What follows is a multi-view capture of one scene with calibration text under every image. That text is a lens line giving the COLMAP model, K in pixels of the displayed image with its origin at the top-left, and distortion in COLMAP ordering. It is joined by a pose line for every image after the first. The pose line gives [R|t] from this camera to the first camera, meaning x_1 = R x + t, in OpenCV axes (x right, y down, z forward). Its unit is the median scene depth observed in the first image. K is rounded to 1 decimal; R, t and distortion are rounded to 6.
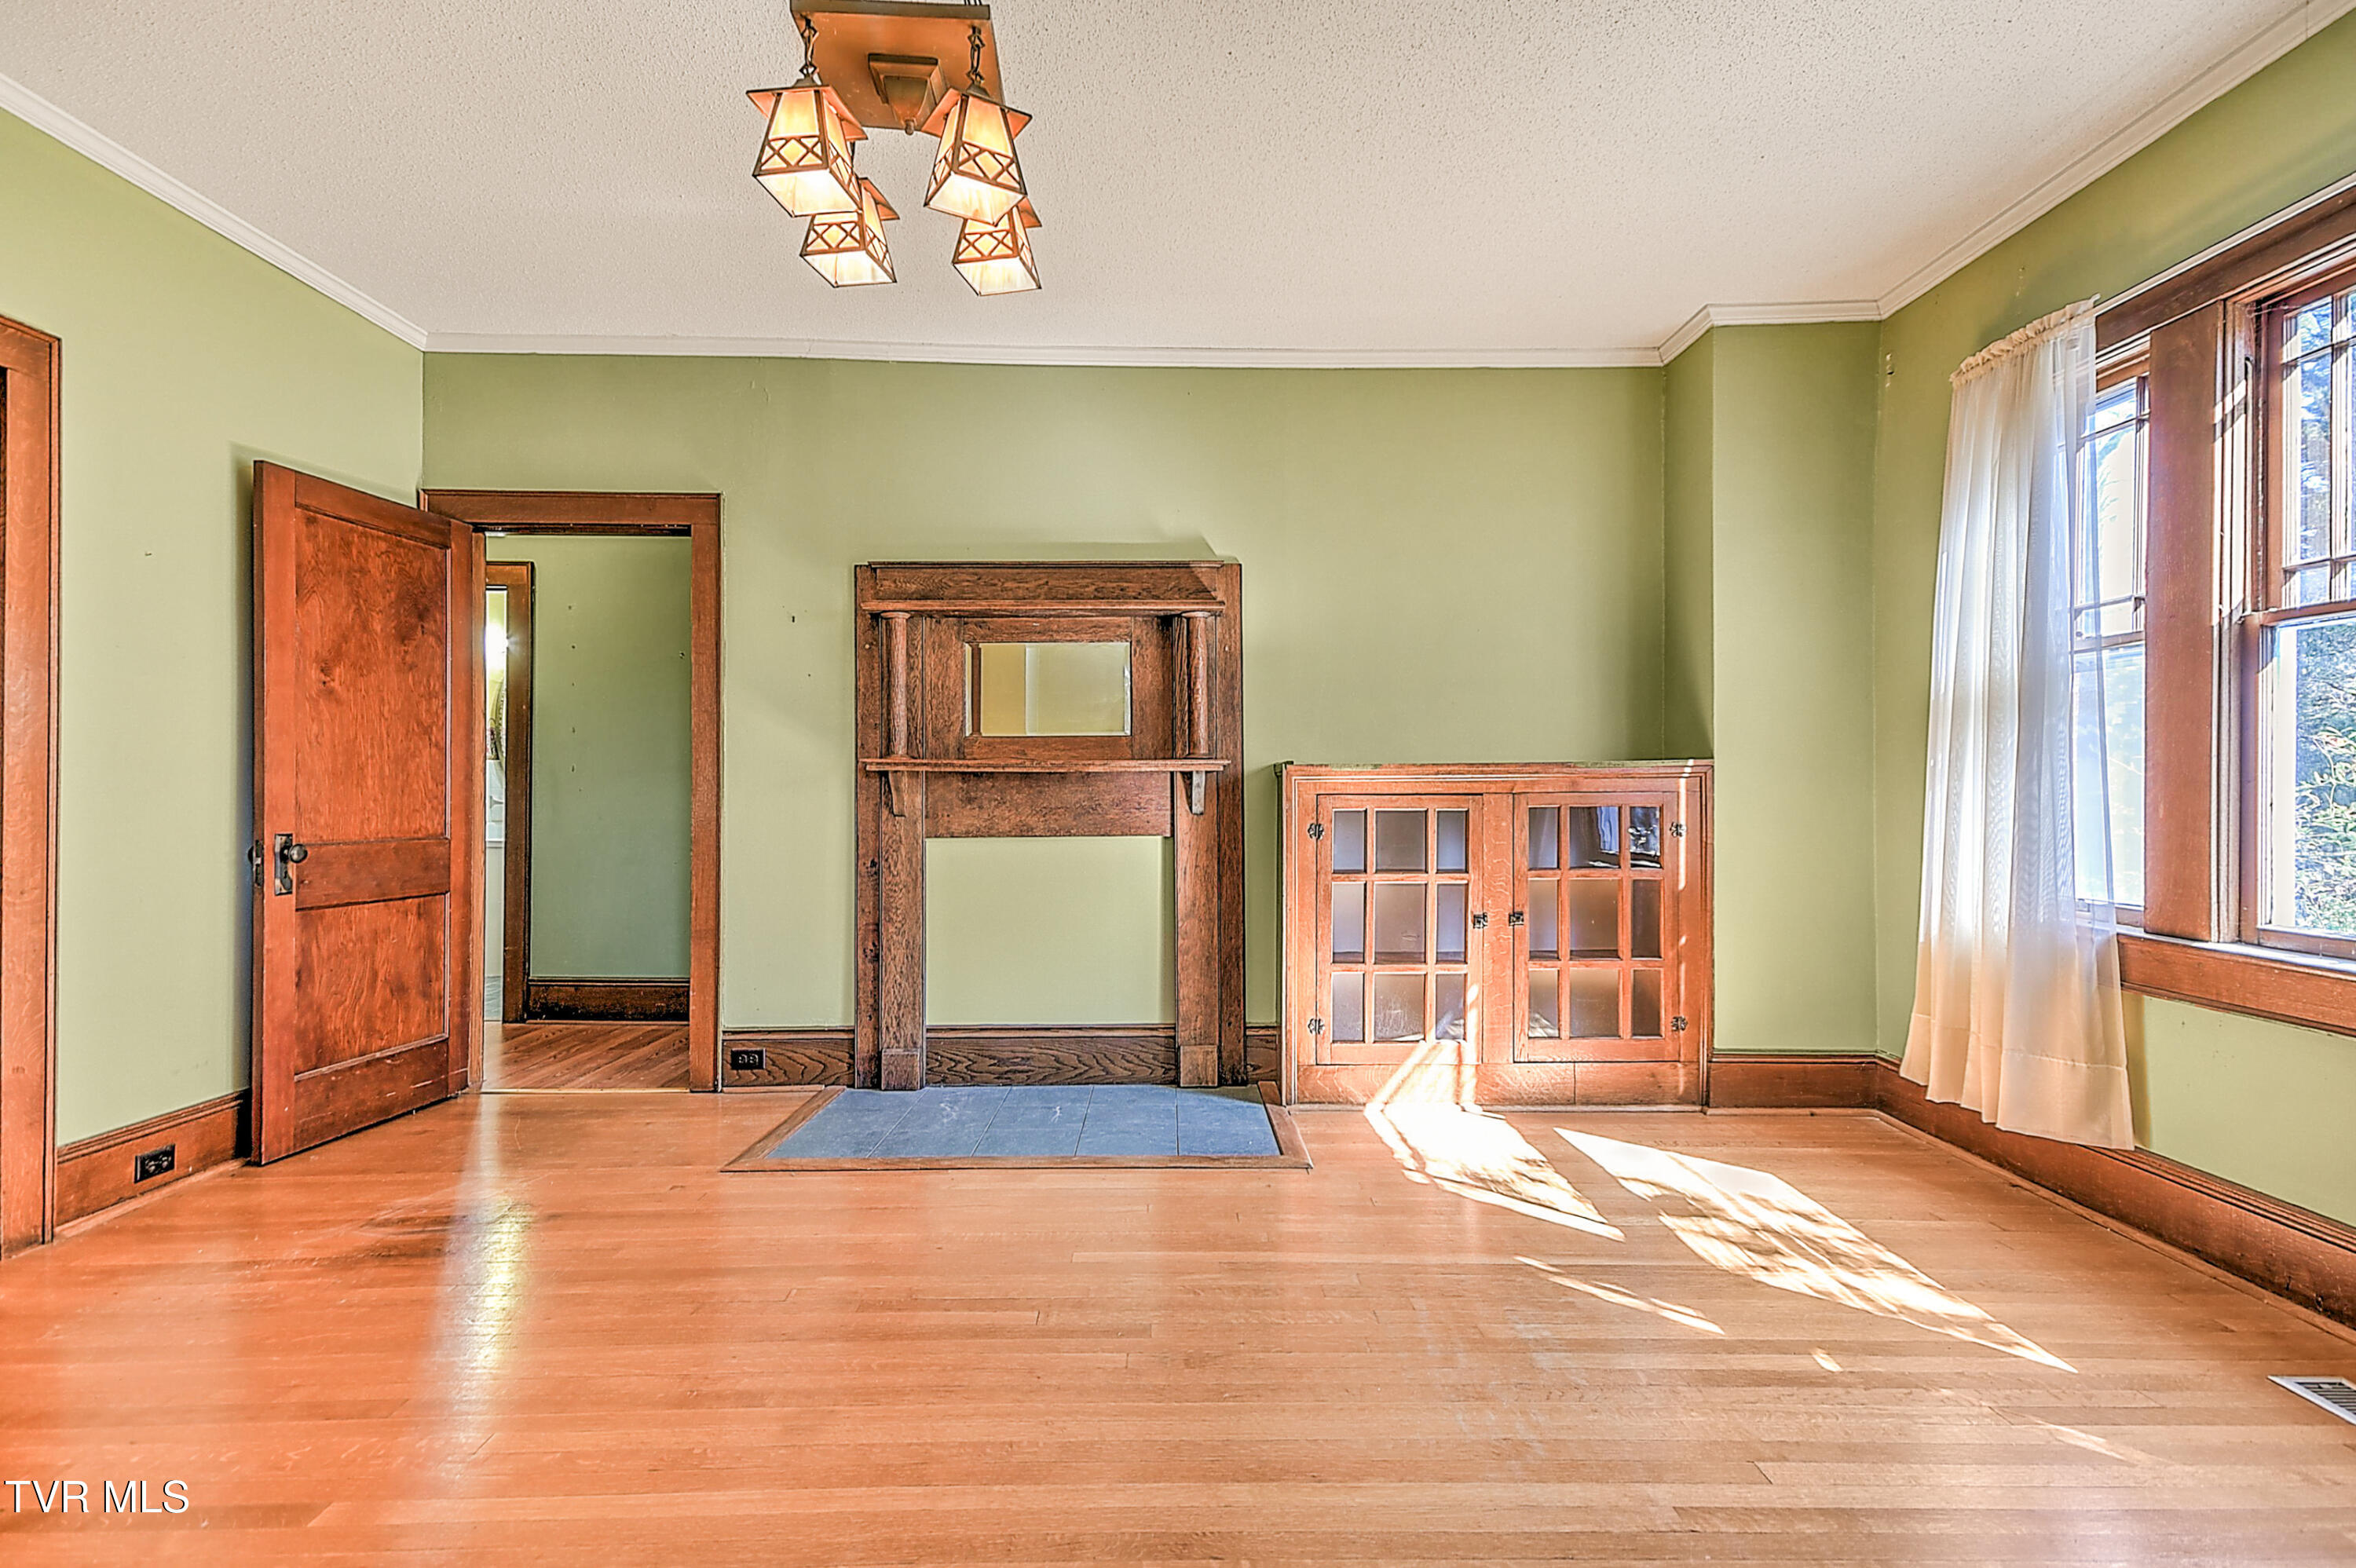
lens RADIAL K [[1126.9, 0, 1174.8], [0, 1126.9, 785.9], [0, 0, 1]] dist [0.020217, -0.002029]
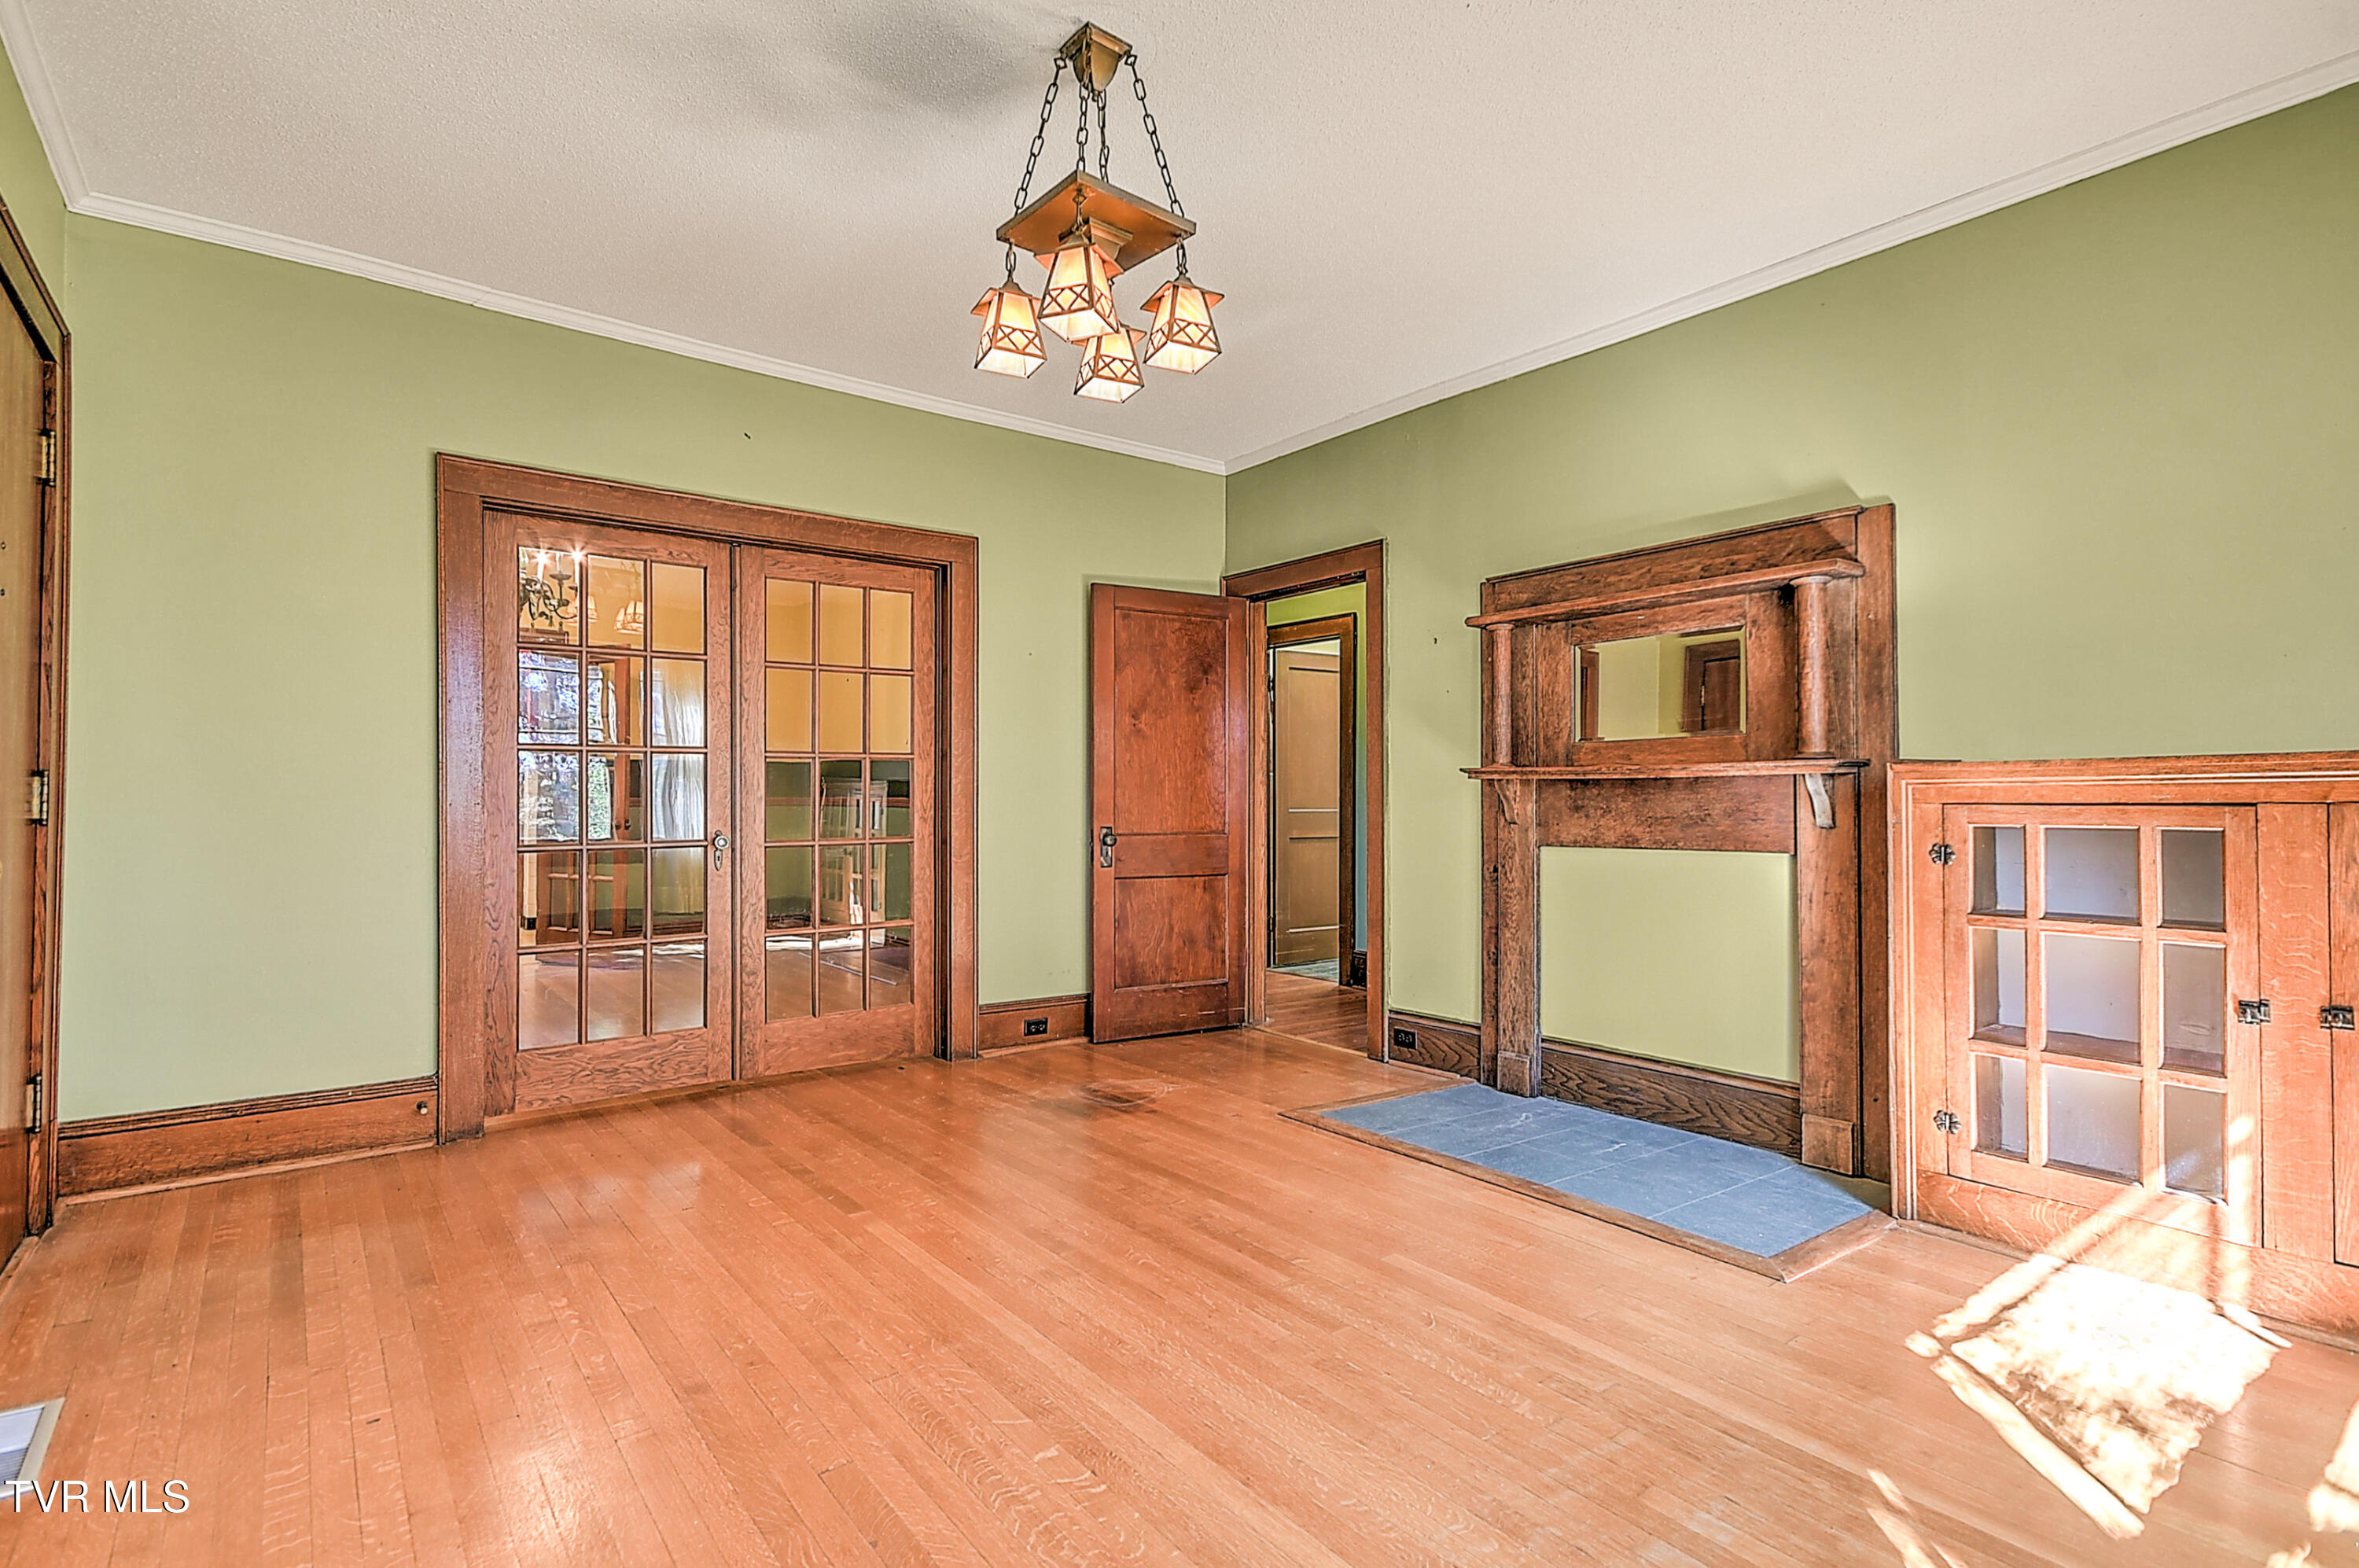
lens RADIAL K [[1128.5, 0, 1183.5], [0, 1128.5, 788.0], [0, 0, 1]] dist [0.020217, -0.002029]
pose [[0.599658, -0.006967, -0.800226, 0.421416], [0.003264, 0.999975, -0.006260, 0.000117], [0.800249, 0.001142, 0.599666, 0.163330]]
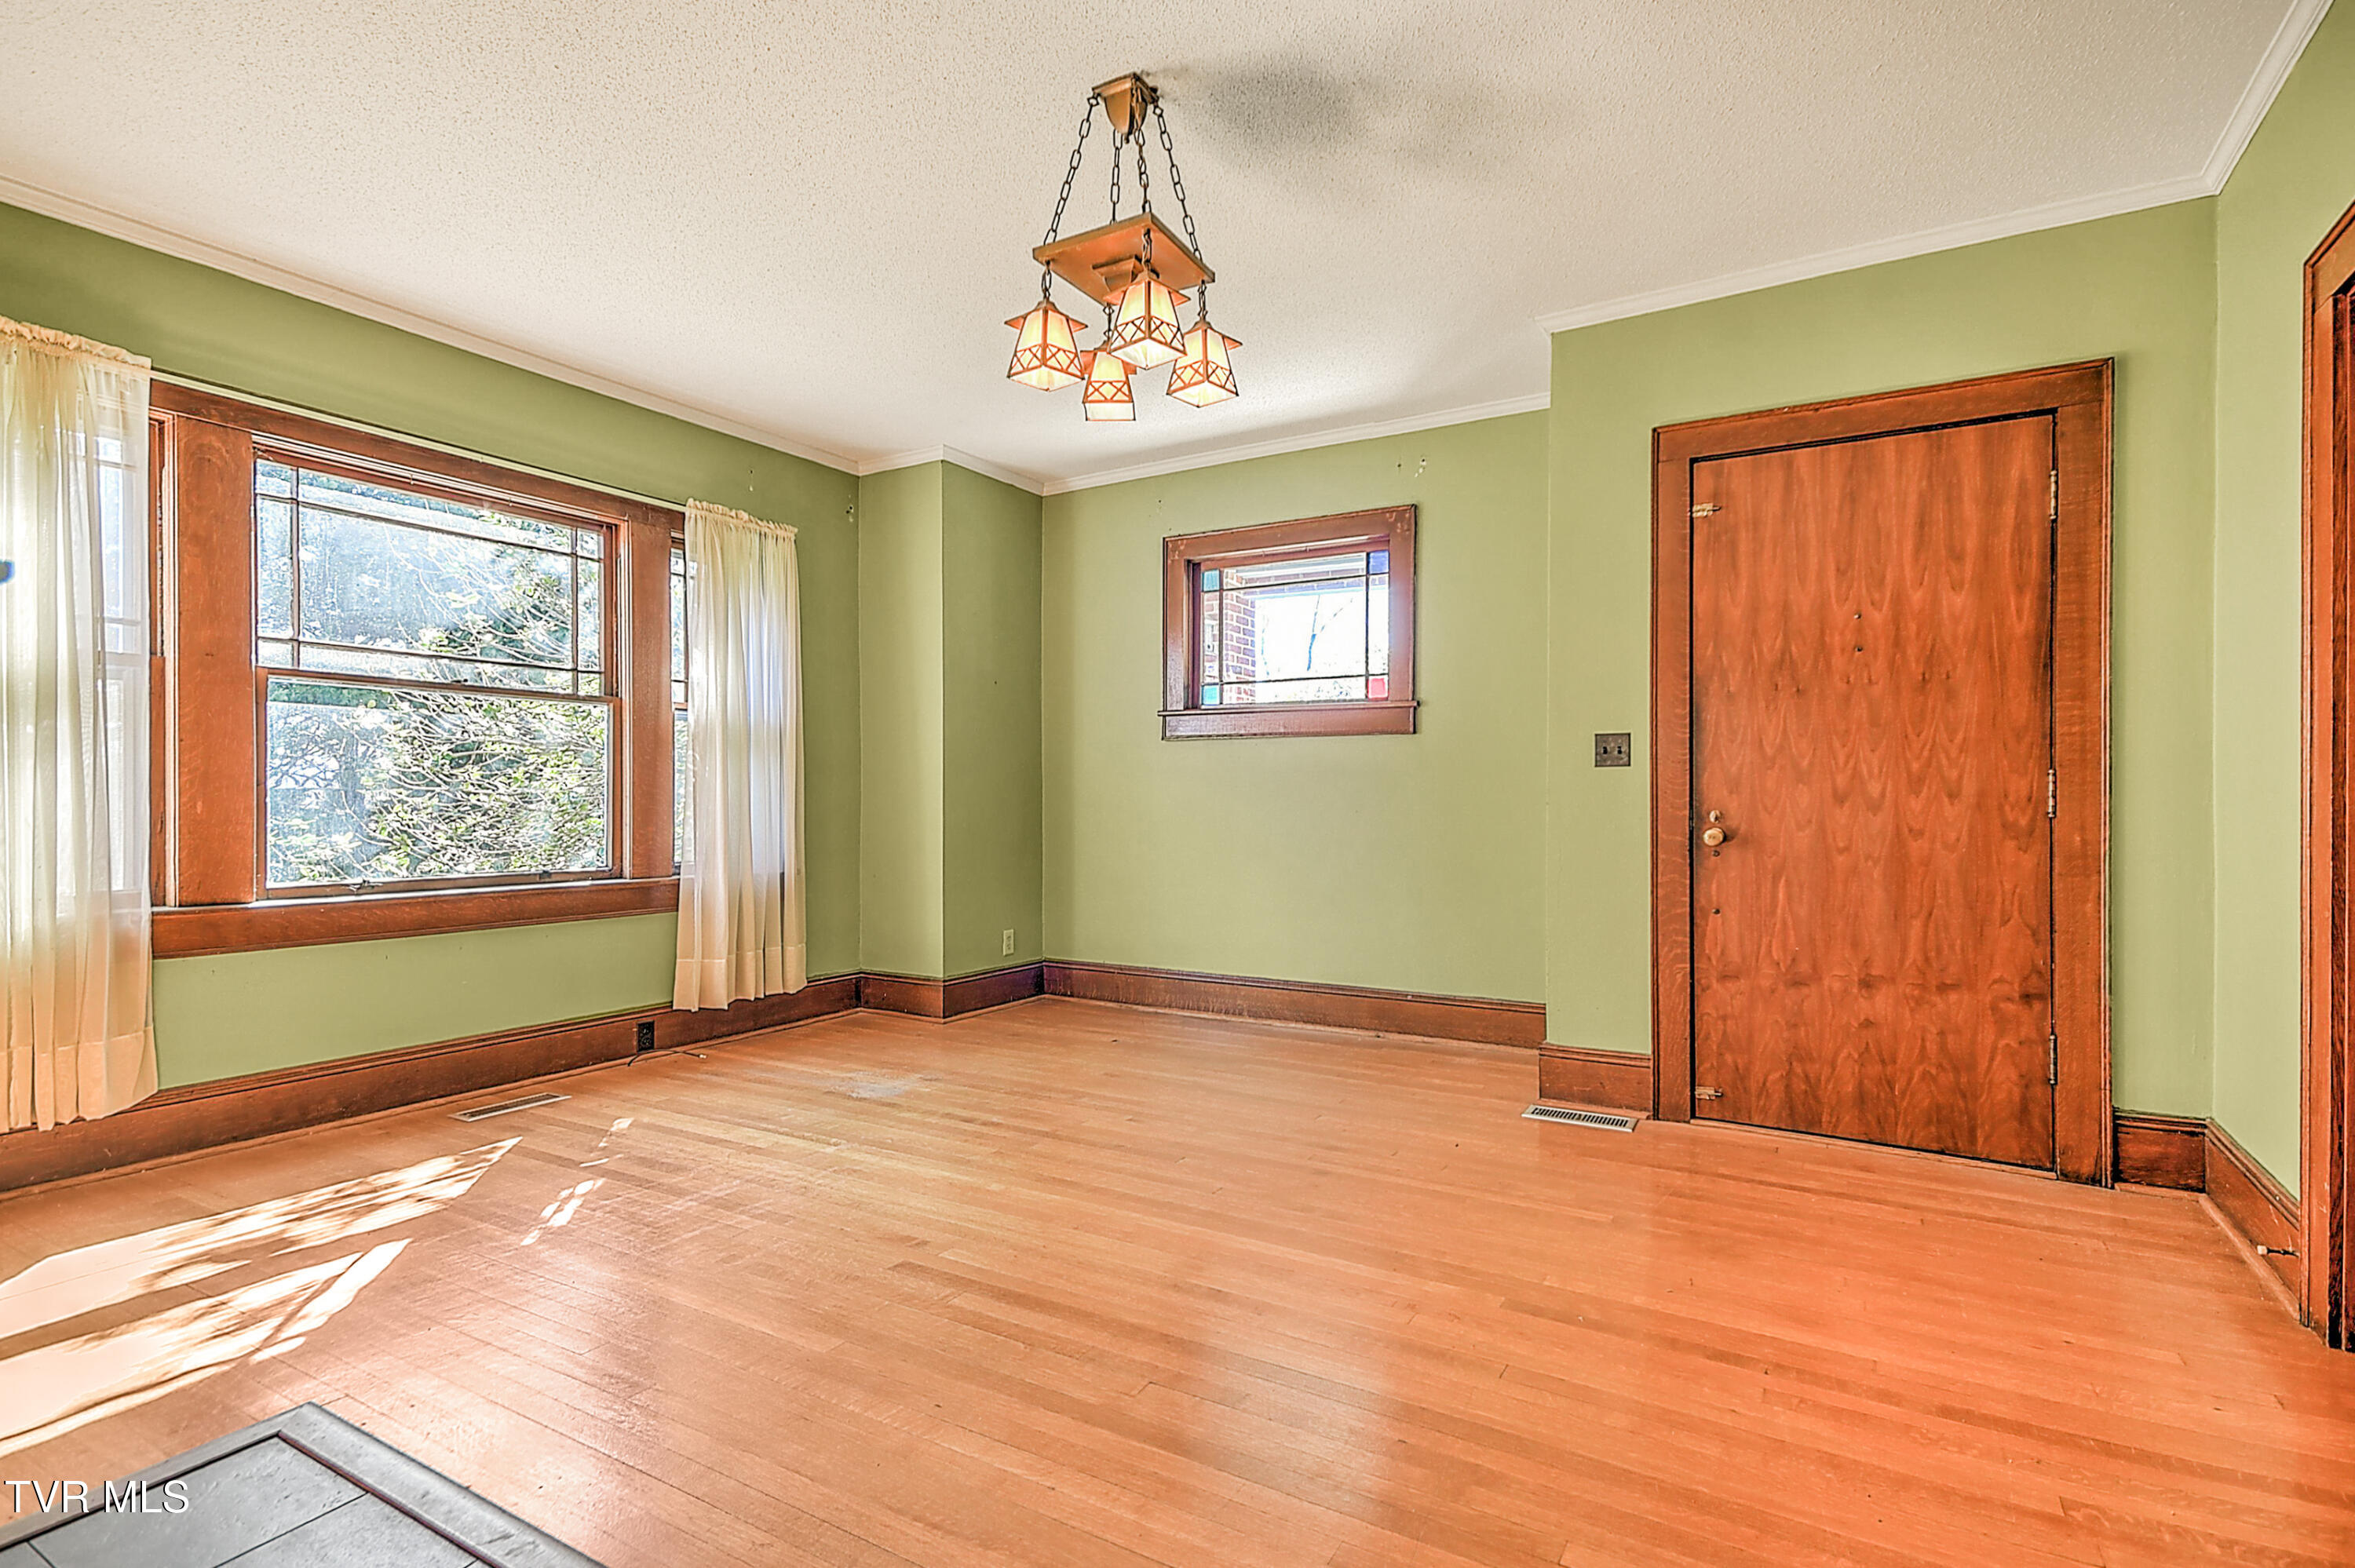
lens RADIAL K [[1126.4, 0, 1169.3], [0, 1126.4, 790.5], [0, 0, 1]] dist [0.020217, -0.002029]
pose [[-0.850311, 0.001209, 0.526279, -0.502956], [-0.003627, 0.999960, -0.008157, 0.008176], [-0.526268, -0.008844, -0.850273, 1.076387]]
